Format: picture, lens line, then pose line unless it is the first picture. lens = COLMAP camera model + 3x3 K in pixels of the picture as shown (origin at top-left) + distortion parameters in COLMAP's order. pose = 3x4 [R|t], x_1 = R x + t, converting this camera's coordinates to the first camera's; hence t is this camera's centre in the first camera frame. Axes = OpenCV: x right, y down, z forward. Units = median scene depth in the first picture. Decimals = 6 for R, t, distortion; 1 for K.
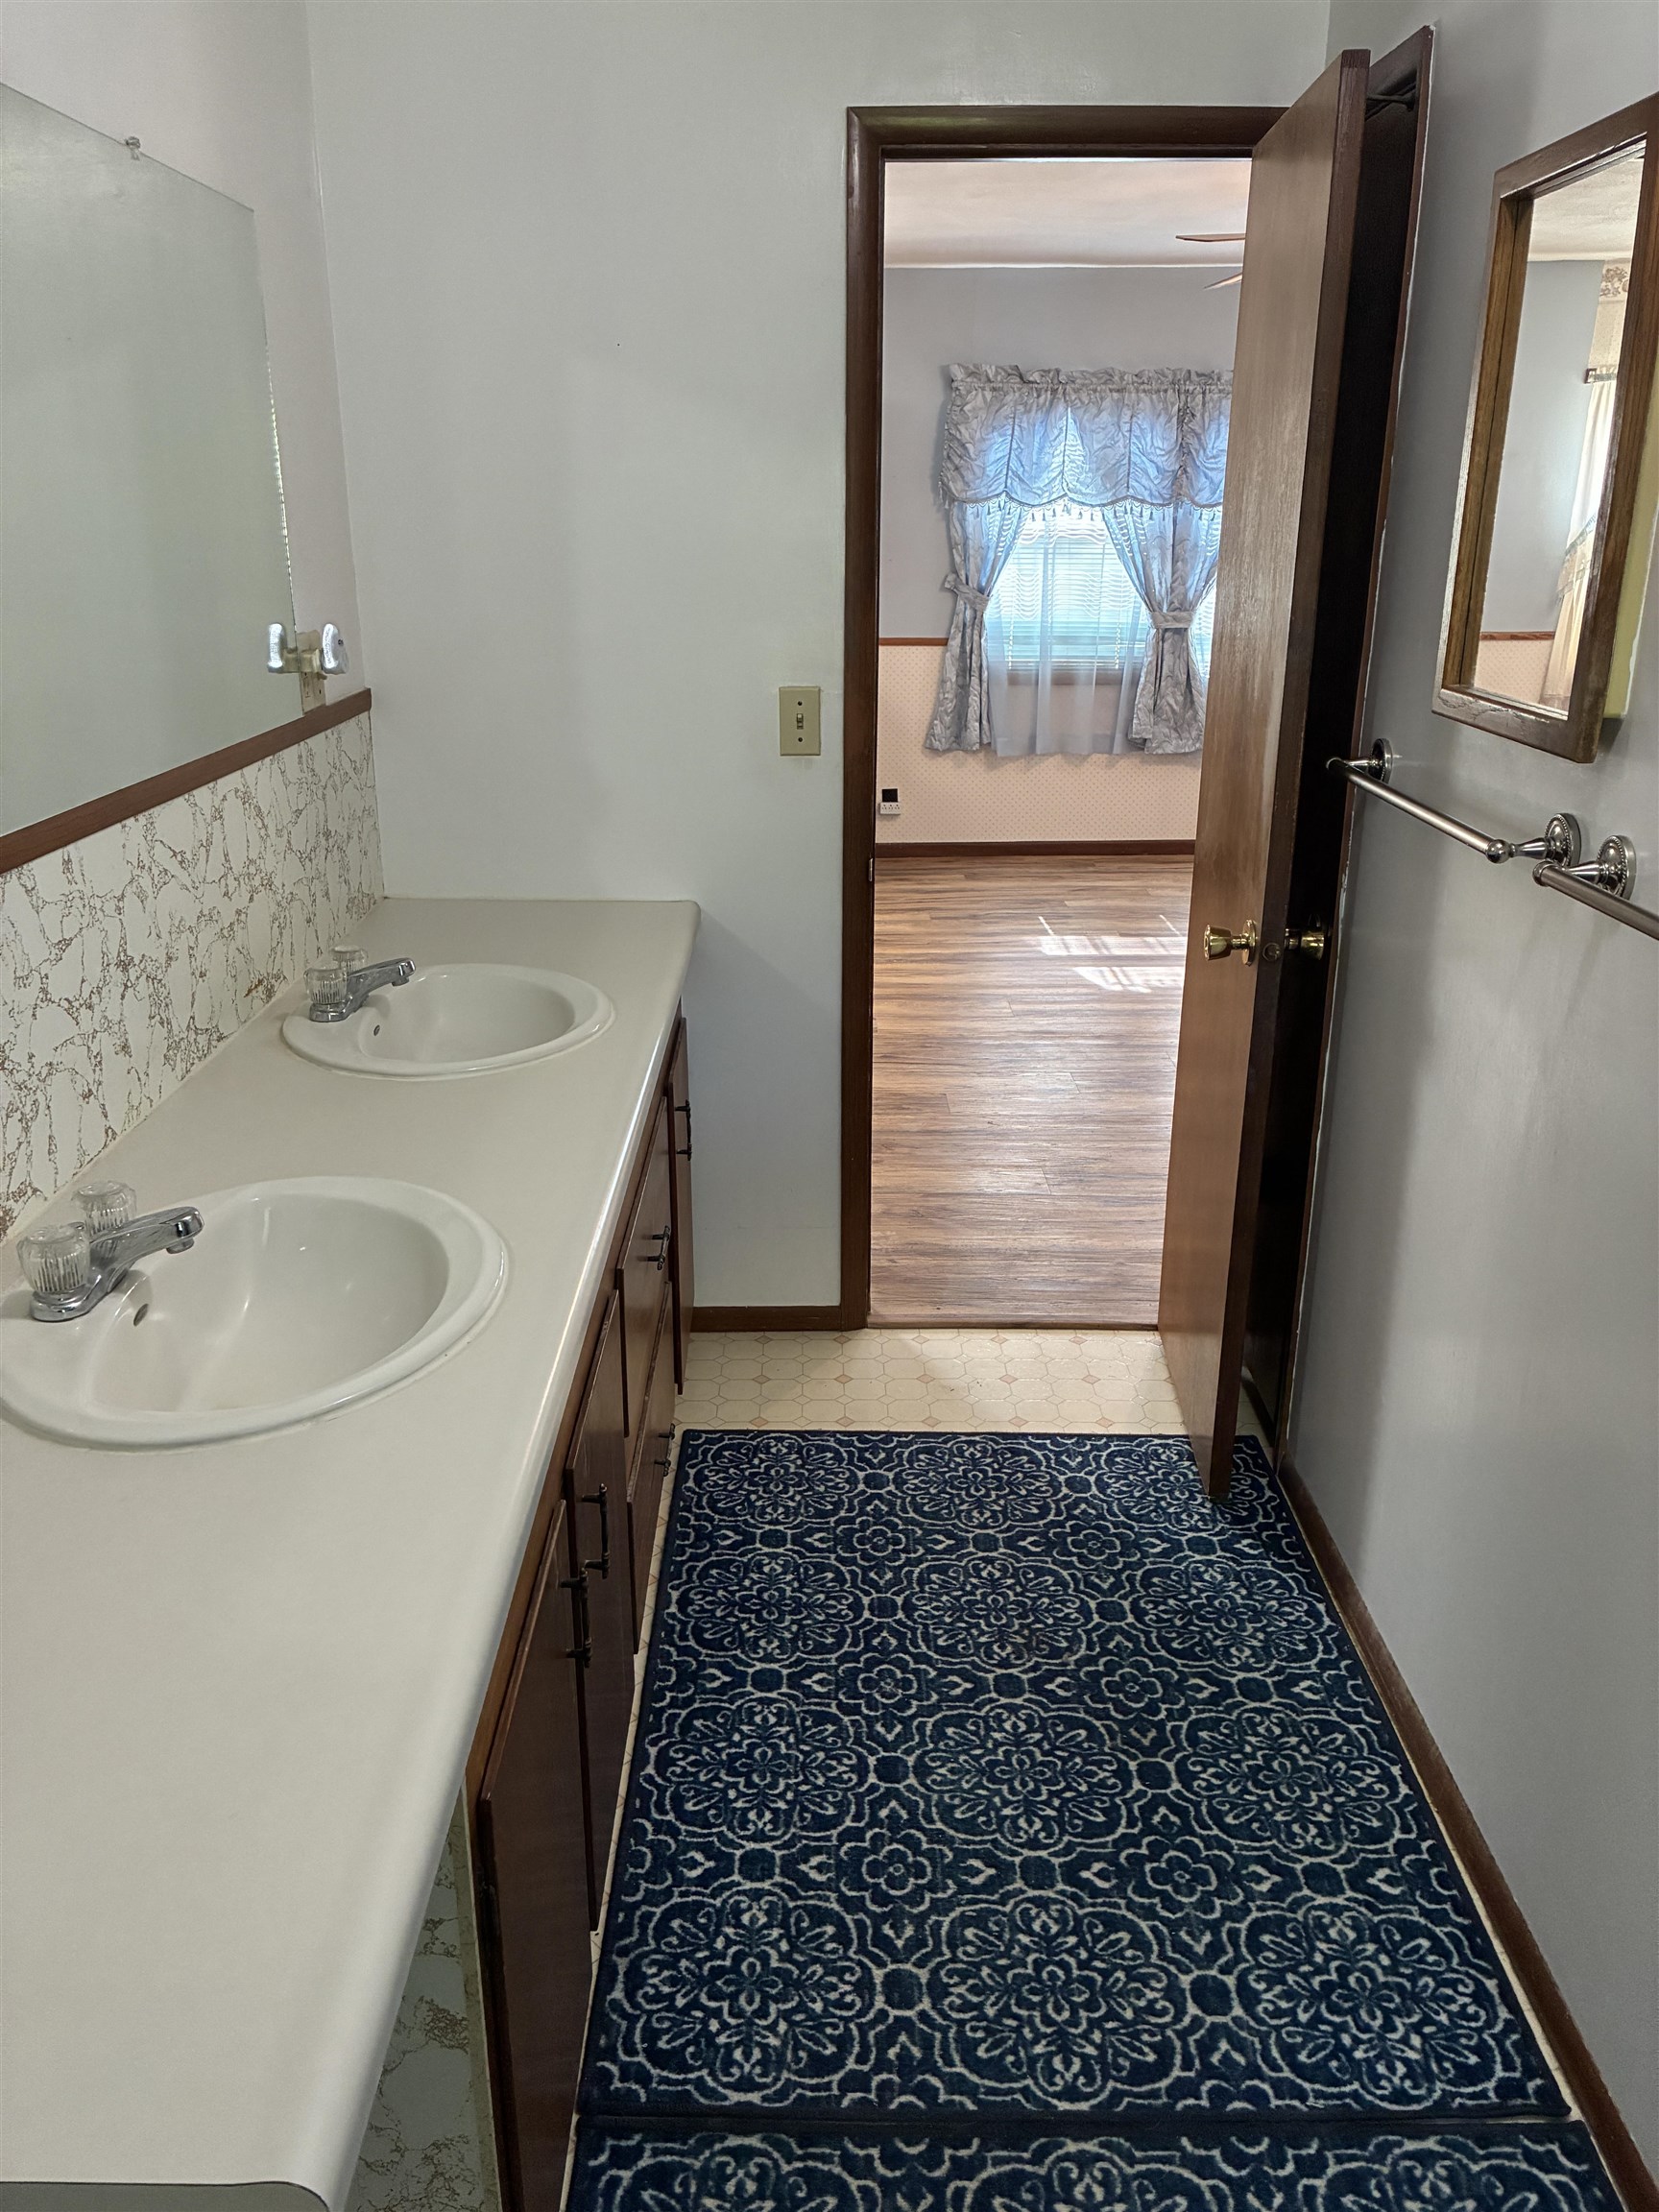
lens RADIAL K [[1671.0, 0, 829.5], [0, 1671.0, 1106.0], [0, 0, 1]] dist [0.037581, -0.034884]
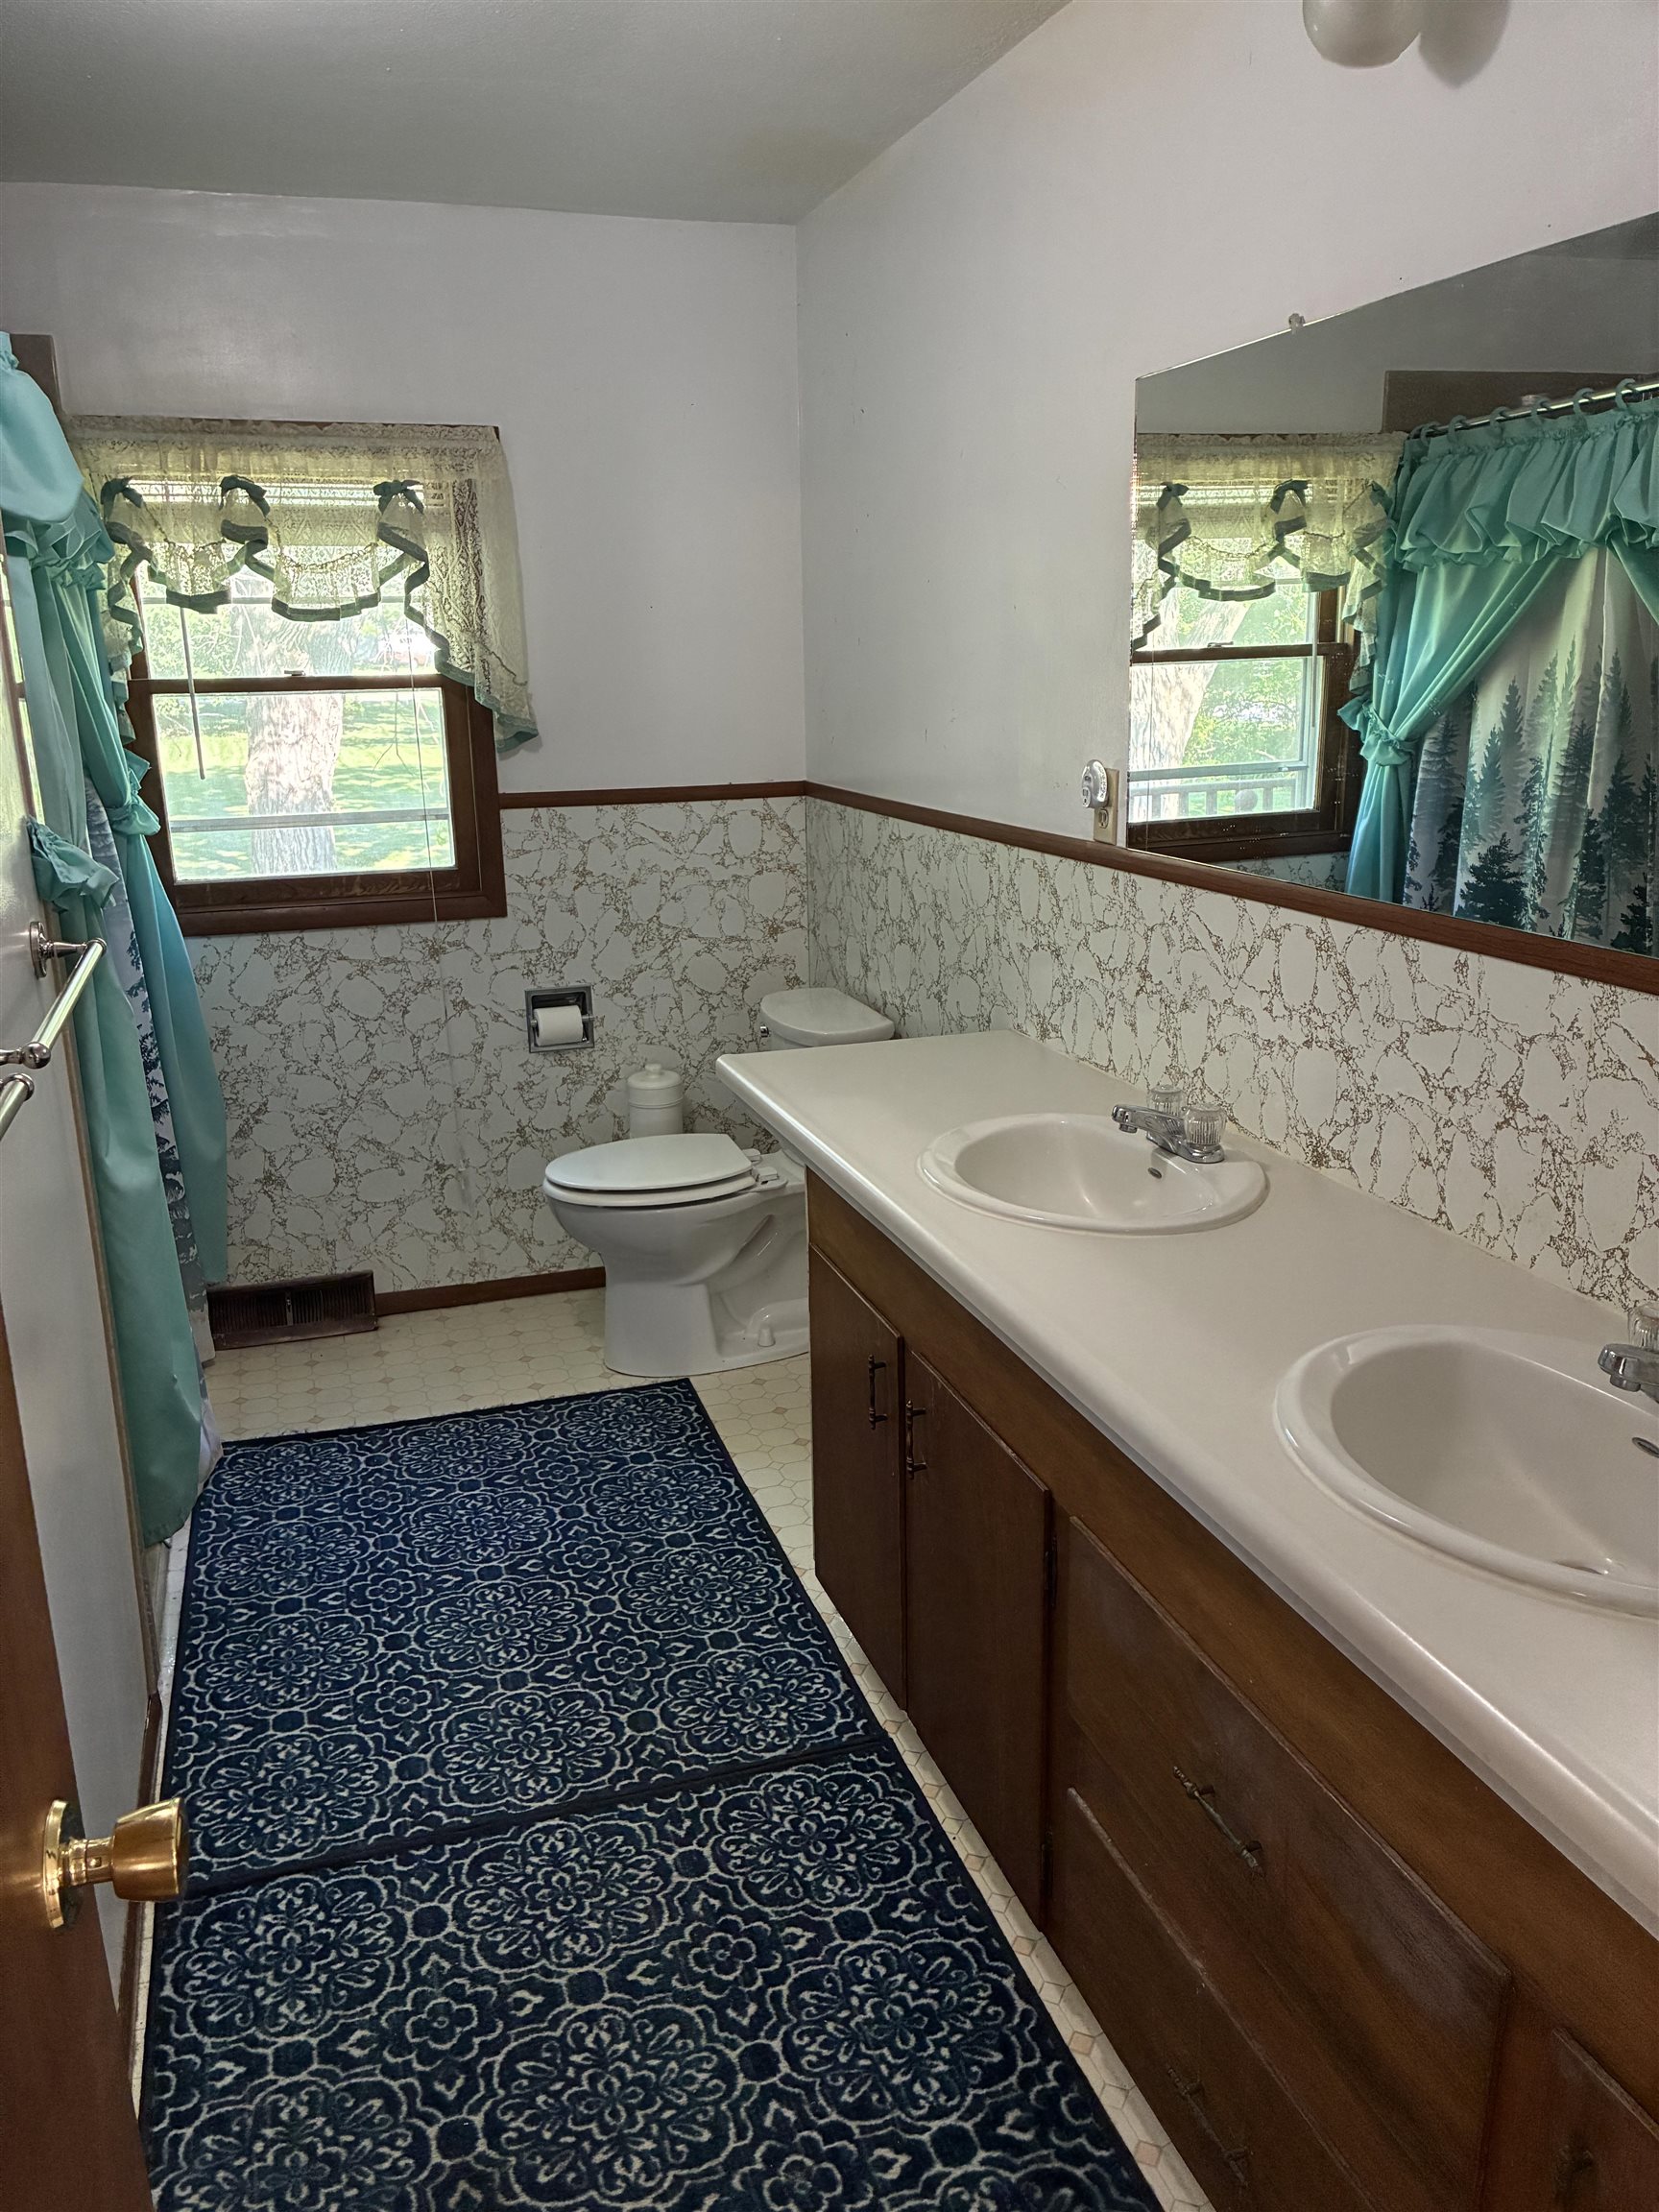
lens RADIAL K [[1671.0, 0, 829.5], [0, 1671.0, 1106.0], [0, 0, 1]] dist [0.037581, -0.034884]
pose [[-0.951974, 0.095906, -0.290770, 0.232618], [-0.084627, 0.830260, 0.550915, -0.562976], [0.294251, 0.549064, -0.782269, 1.576393]]
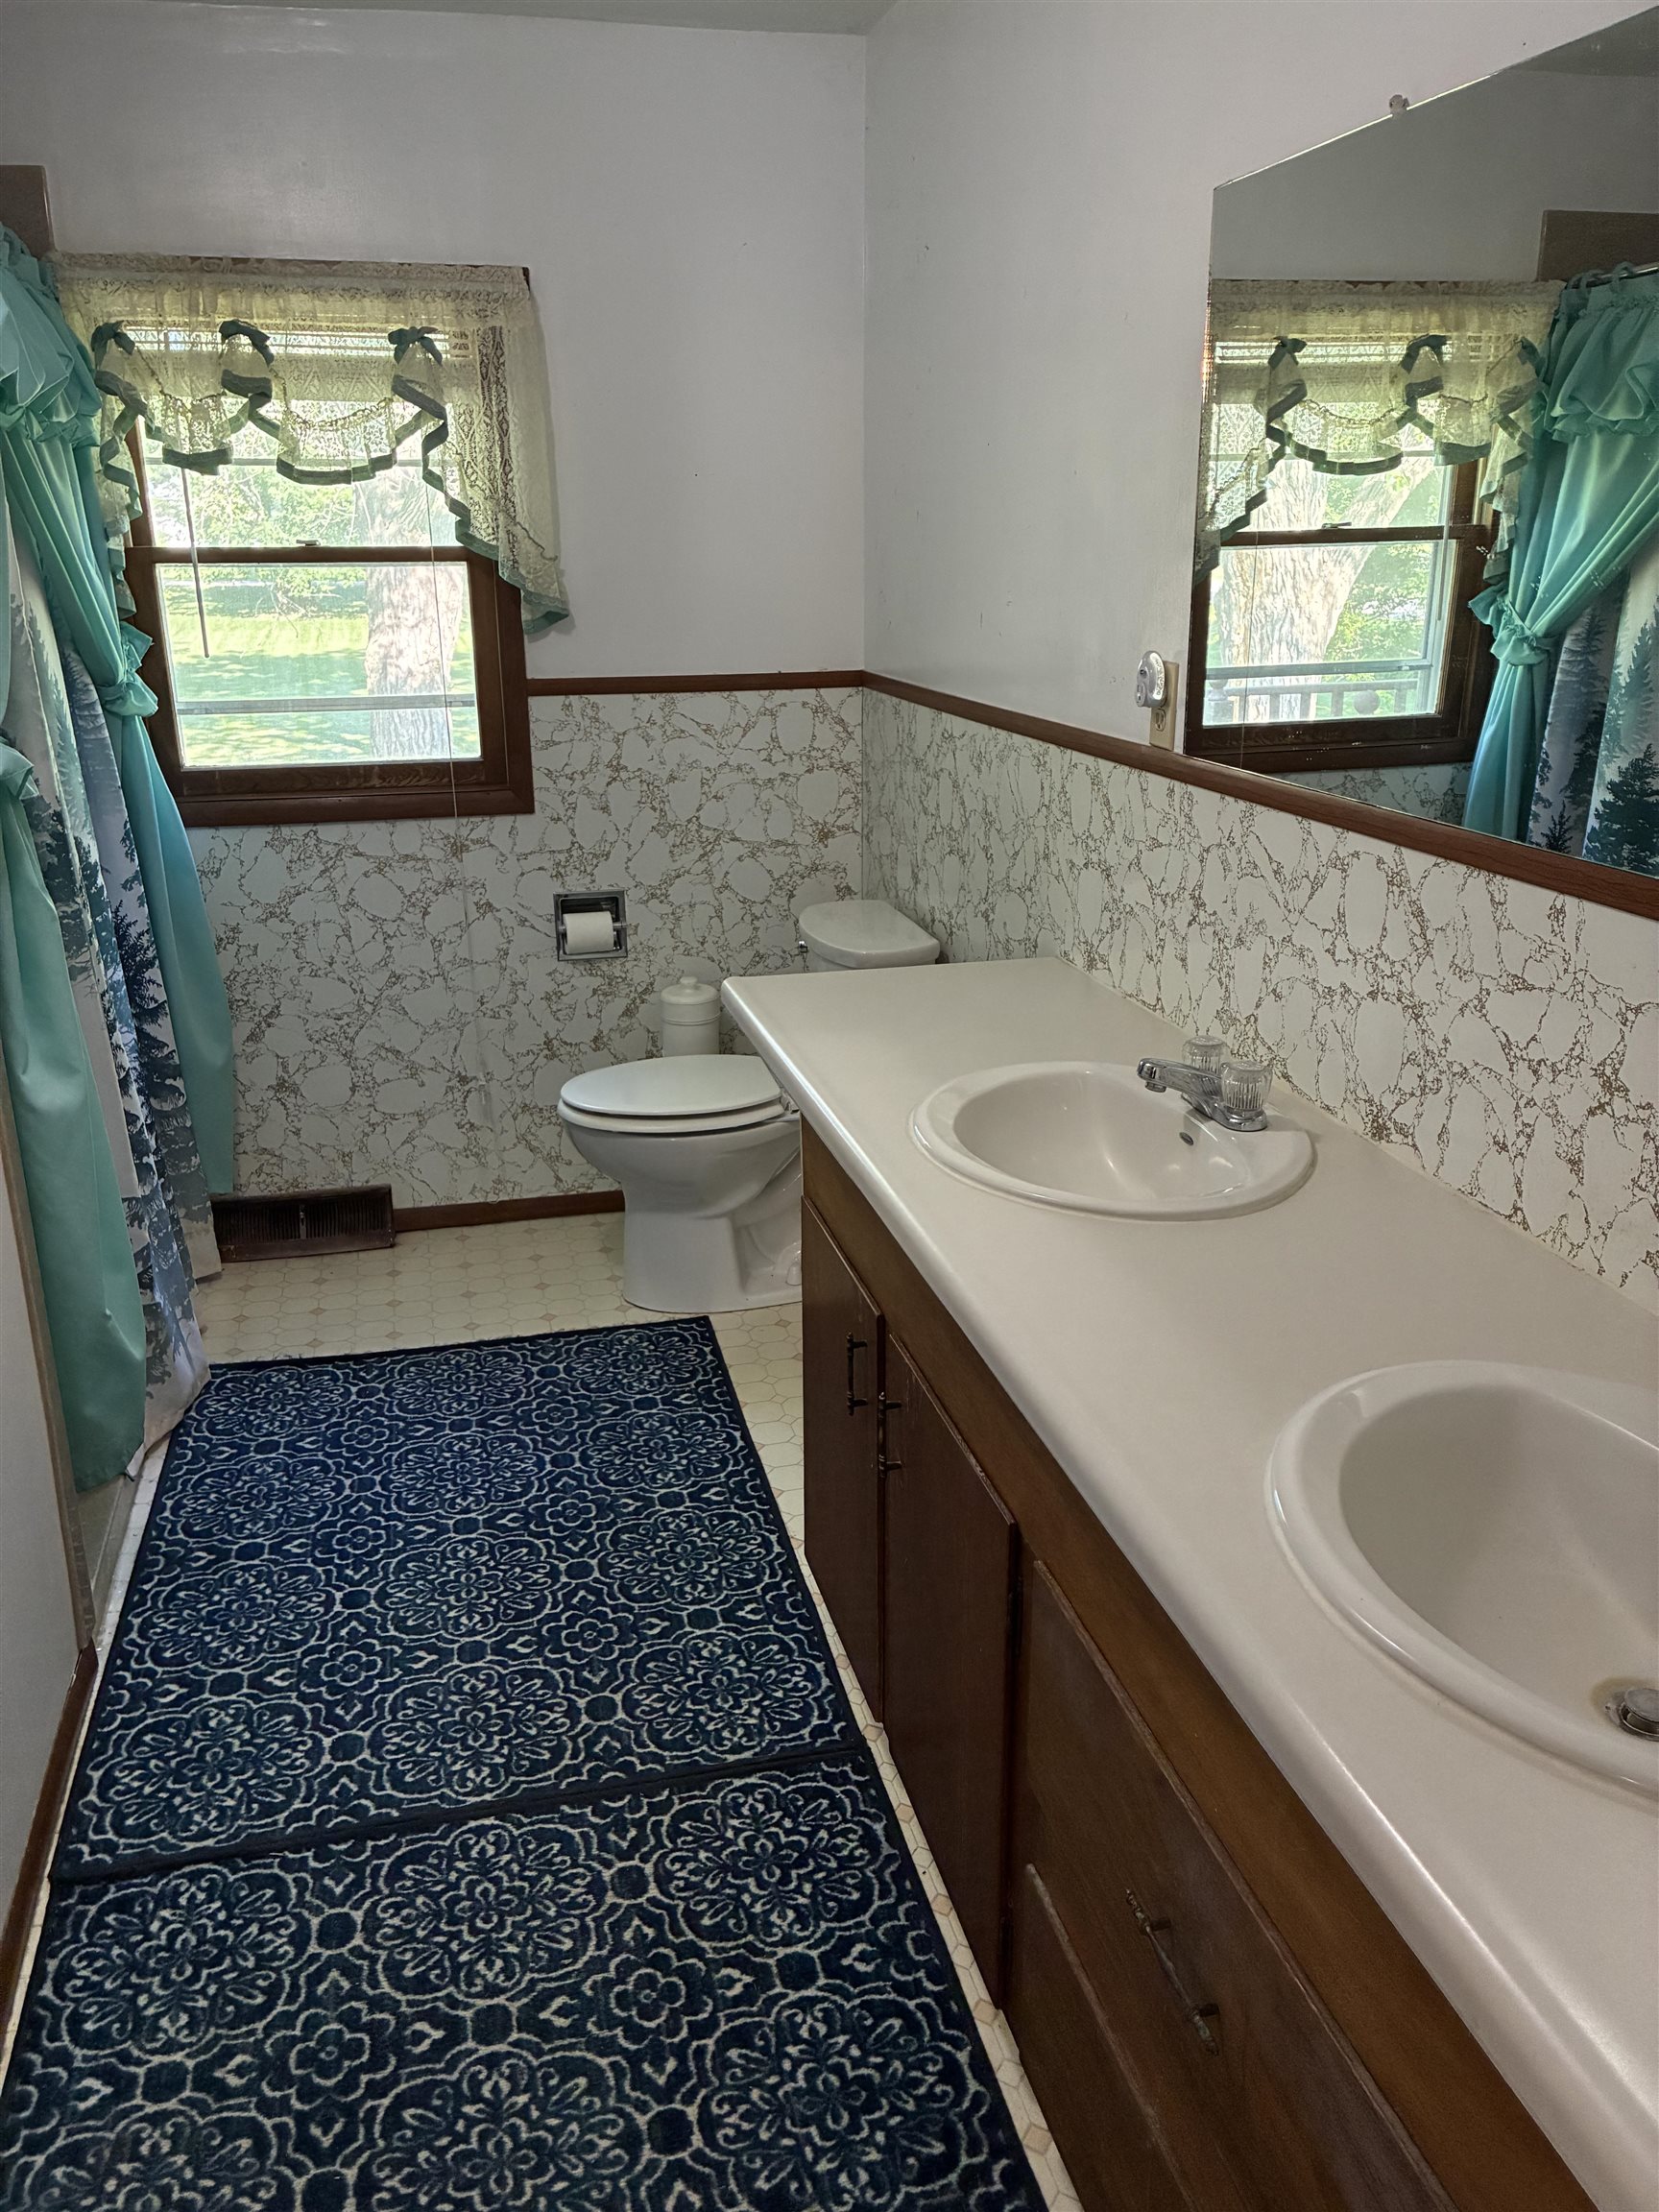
lens RADIAL K [[1668.9, 0, 824.0], [0, 1668.9, 1105.5], [0, 0, 1]] dist [0.050410, -0.064438]
pose [[-0.973424, 0.078175, -0.215253, 0.108849], [-0.070344, 0.792421, 0.605905, -0.509611], [0.217938, 0.604945, -0.765862, 1.466417]]
